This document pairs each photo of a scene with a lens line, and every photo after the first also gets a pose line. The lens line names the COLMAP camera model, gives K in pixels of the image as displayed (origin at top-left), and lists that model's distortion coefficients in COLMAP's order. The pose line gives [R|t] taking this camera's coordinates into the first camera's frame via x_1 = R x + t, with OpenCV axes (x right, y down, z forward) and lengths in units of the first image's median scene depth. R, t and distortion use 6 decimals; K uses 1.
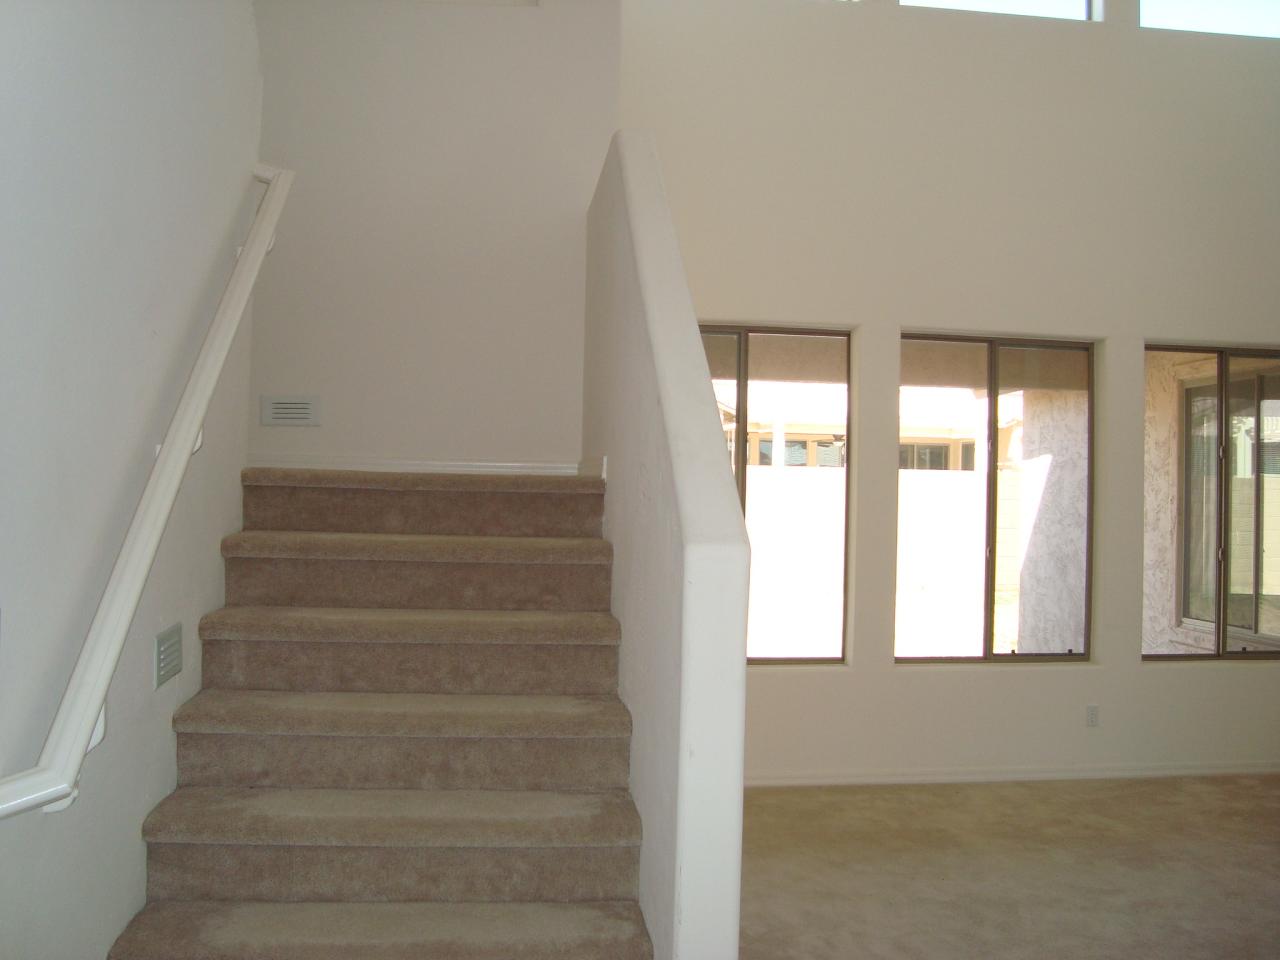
lens RADIAL K [[1248.7, 0, 644.2], [0, 1248.7, 473.8], [0, 0, 1]] dist [-0.135329, 0.000000]
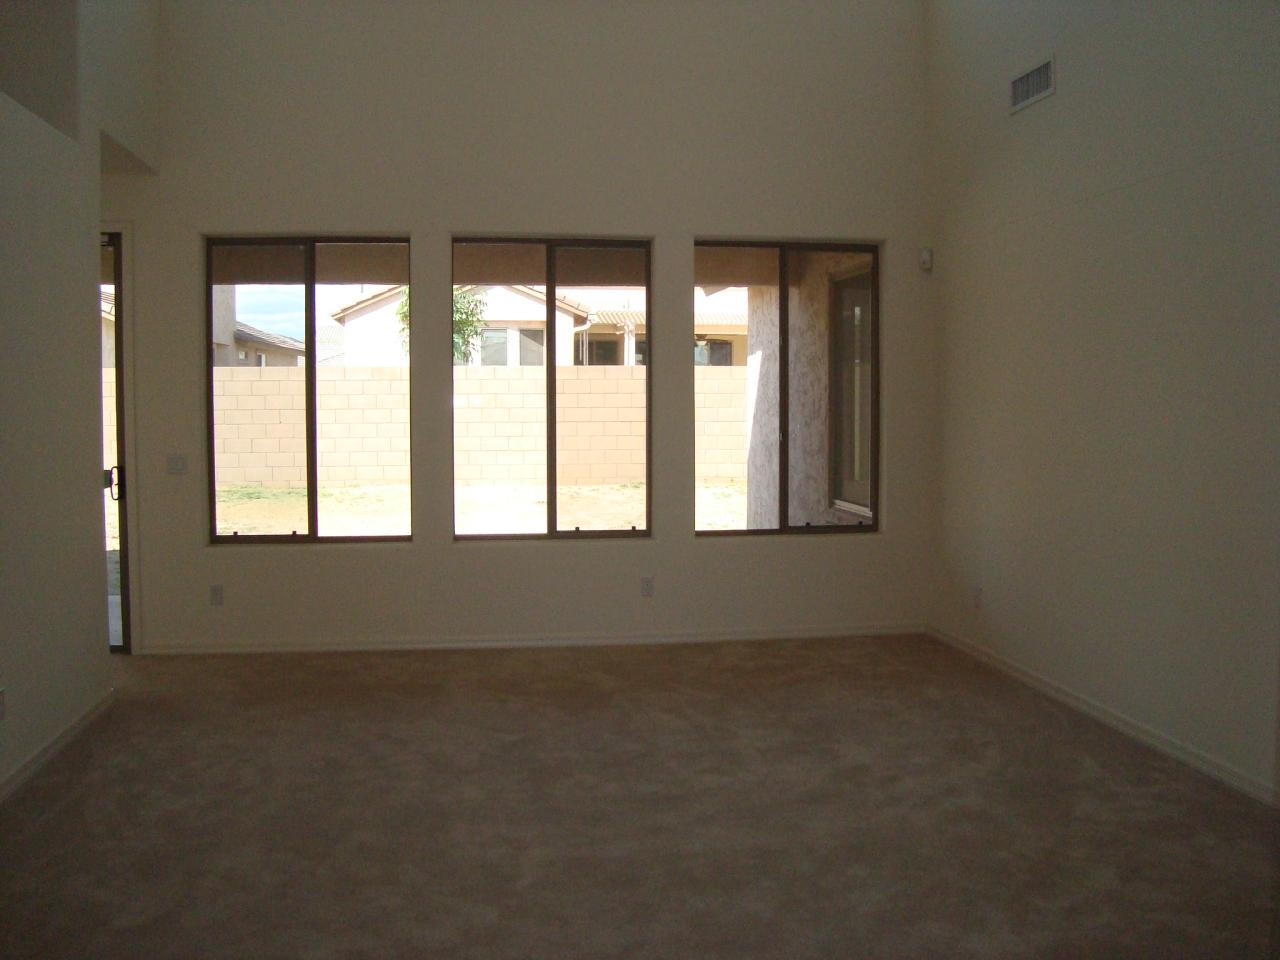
lens RADIAL K [[1248.7, 0, 636.7], [0, 1248.7, 467.6], [0, 0, 1]] dist [-0.135329, 0.000000]
pose [[0.999270, -0.024239, 0.029537, 0.315853], [0.022059, 0.997159, 0.072027, 0.011631], [-0.031199, -0.071323, 0.996965, -0.099793]]
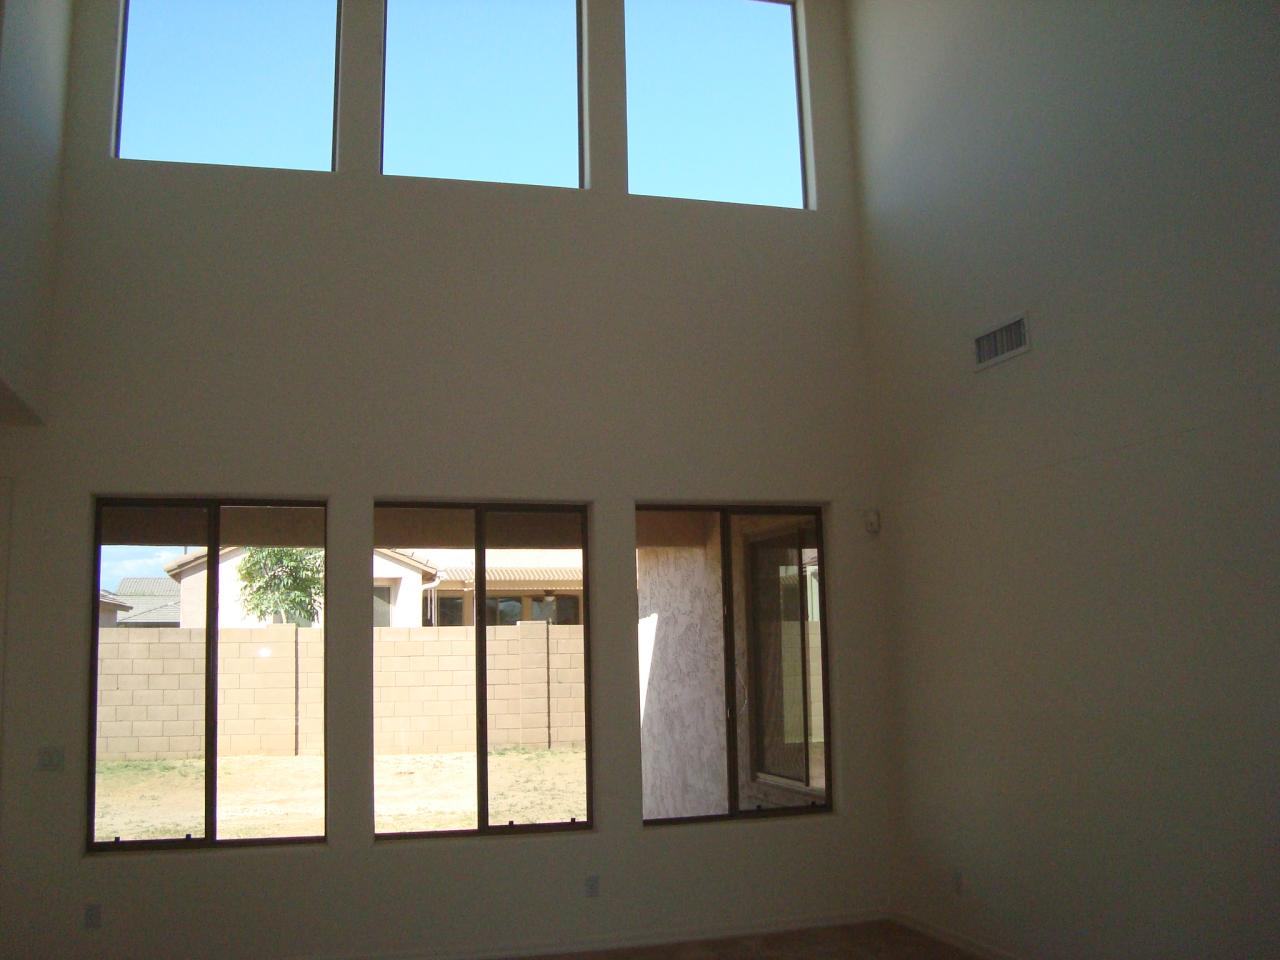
lens RADIAL K [[1248.7, 0, 636.0], [0, 1248.7, 475.9], [0, 0, 1]] dist [-0.135329, 0.000000]
pose [[0.984531, -0.017045, 0.174380, 0.227912], [0.037999, 0.992341, -0.117542, -0.009482], [-0.171041, 0.122350, 0.977638, -0.006558]]
